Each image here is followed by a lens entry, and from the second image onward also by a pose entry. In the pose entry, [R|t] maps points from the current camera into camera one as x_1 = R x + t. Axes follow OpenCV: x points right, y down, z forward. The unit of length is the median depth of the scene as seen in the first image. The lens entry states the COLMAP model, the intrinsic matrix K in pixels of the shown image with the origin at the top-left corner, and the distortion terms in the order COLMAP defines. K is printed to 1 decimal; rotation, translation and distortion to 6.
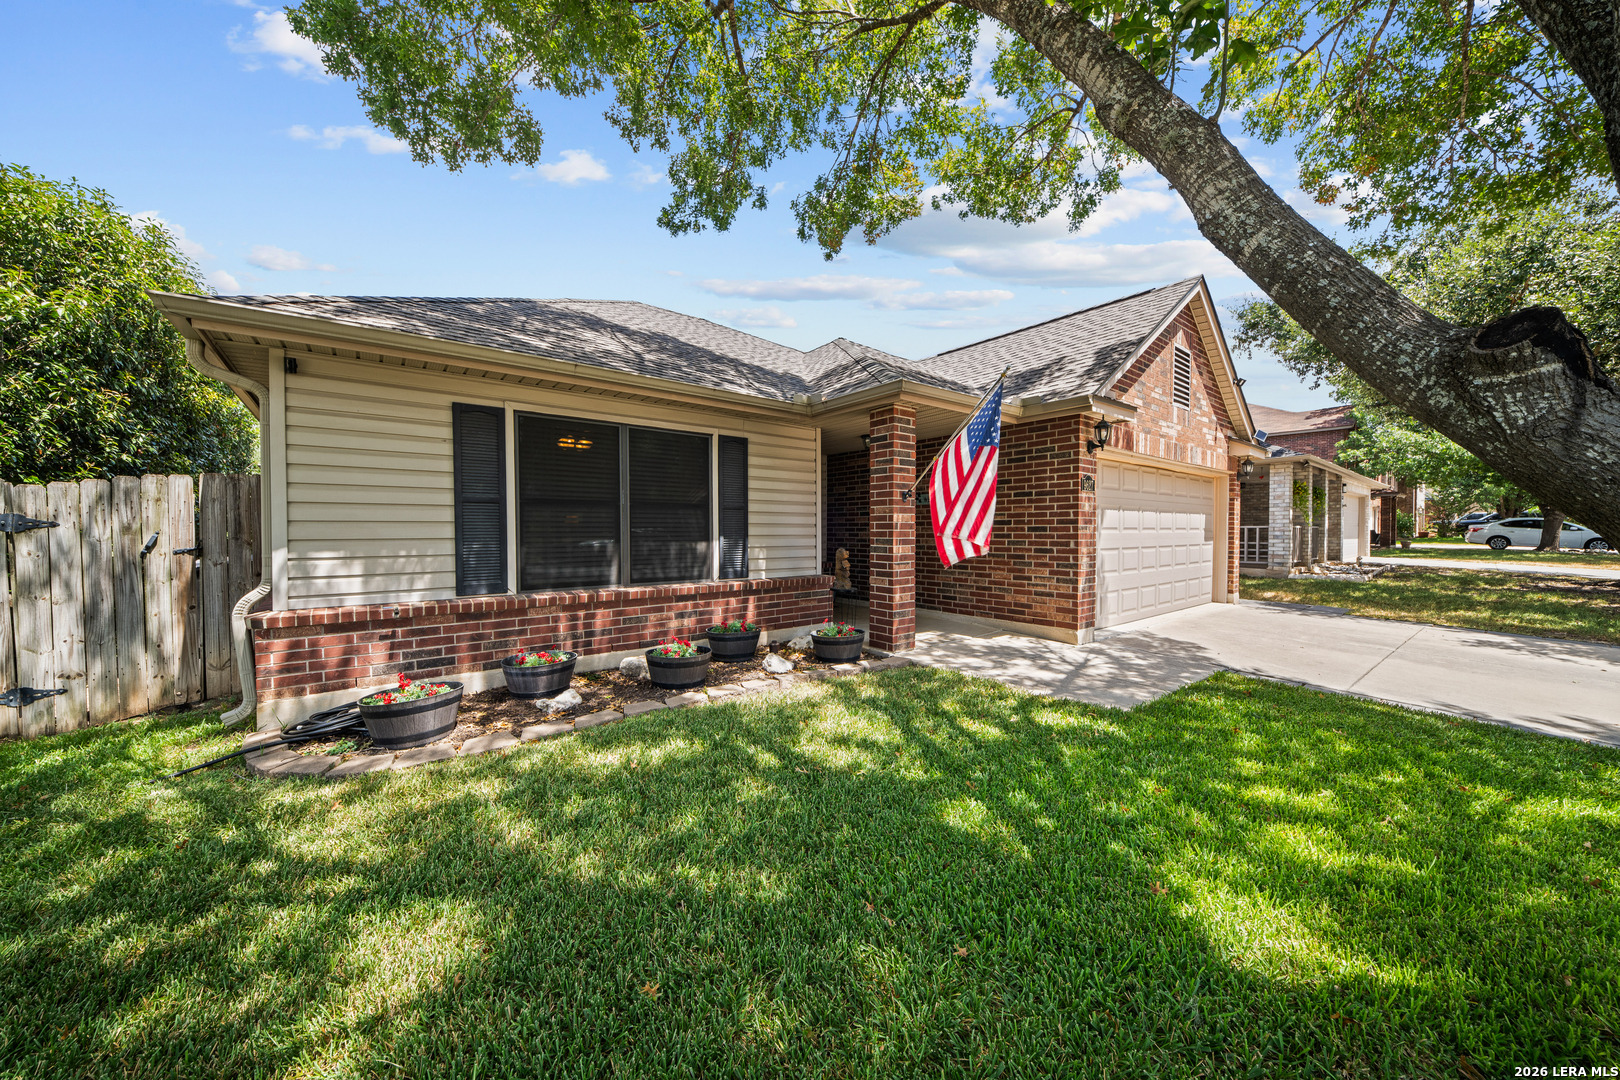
lens RADIAL K [[563.9, 0, 809.6], [0, 563.9, 541.2], [0, 0, 1]] dist [0.000608, -0.003419]
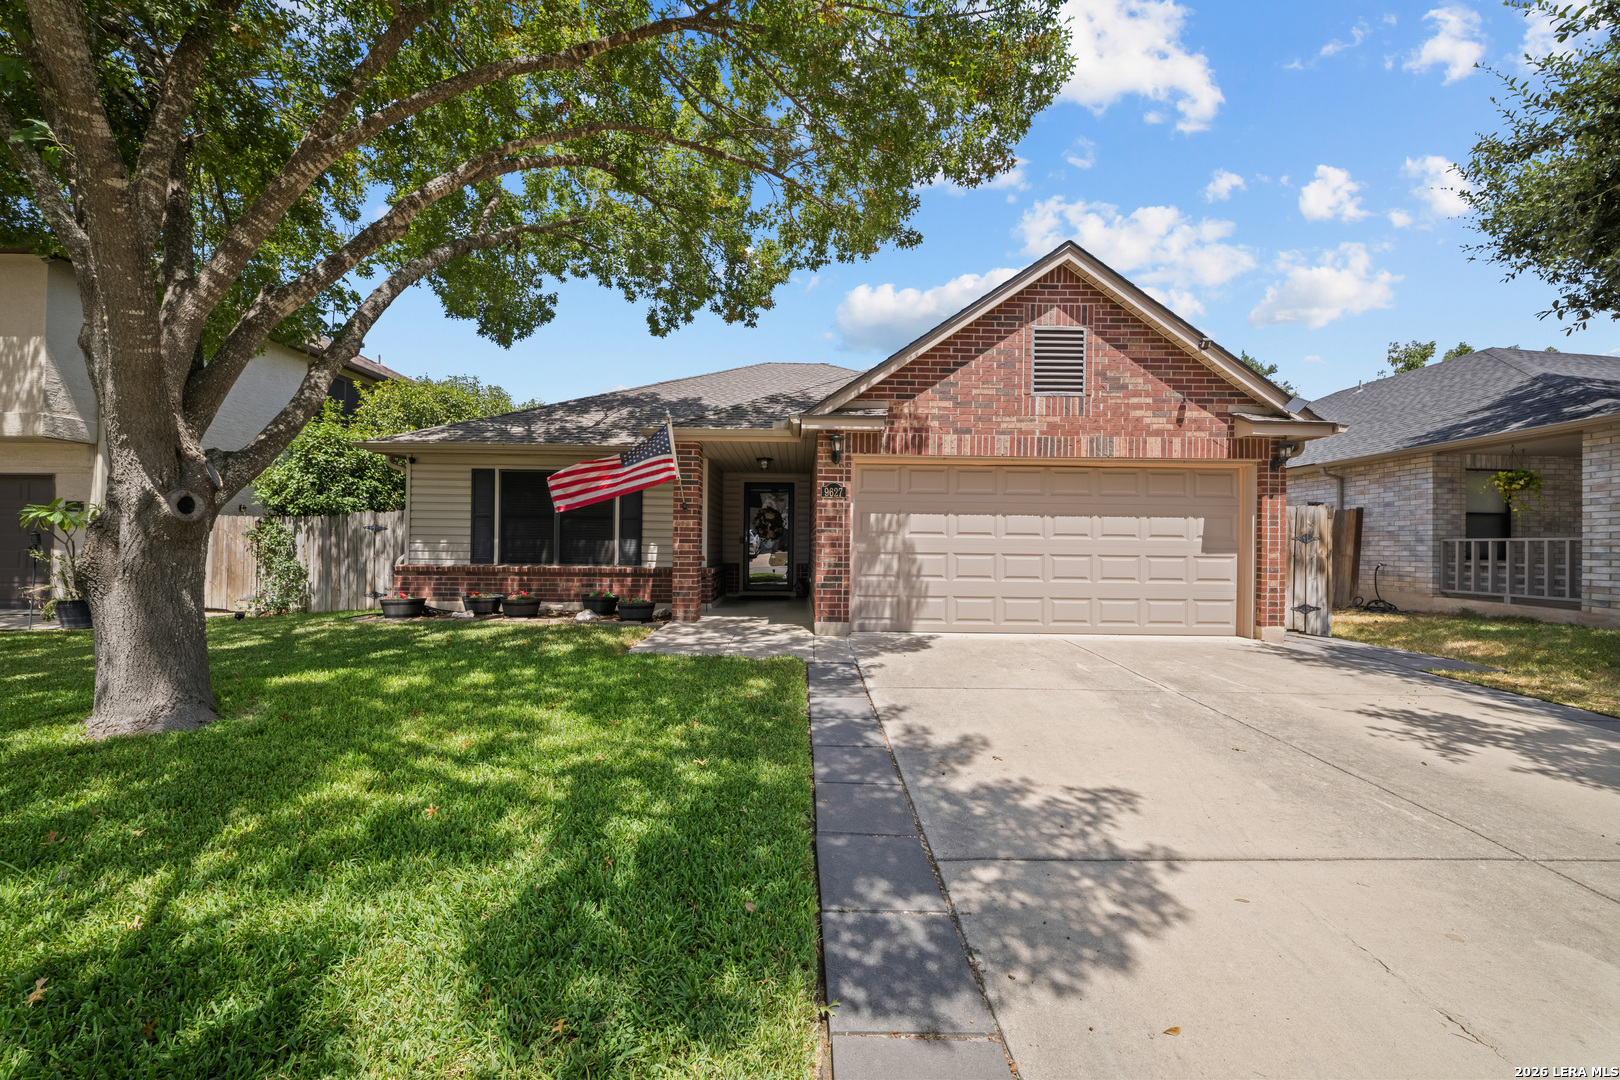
lens RADIAL K [[563.9, 0, 808.8], [0, 563.9, 542.1], [0, 0, 1]] dist [0.000608, -0.003419]
pose [[0.787115, 0.007978, -0.616755, 1.526428], [-0.025254, 0.999495, -0.019301, 0.027288], [0.616290, 0.030768, 0.786918, 0.146783]]
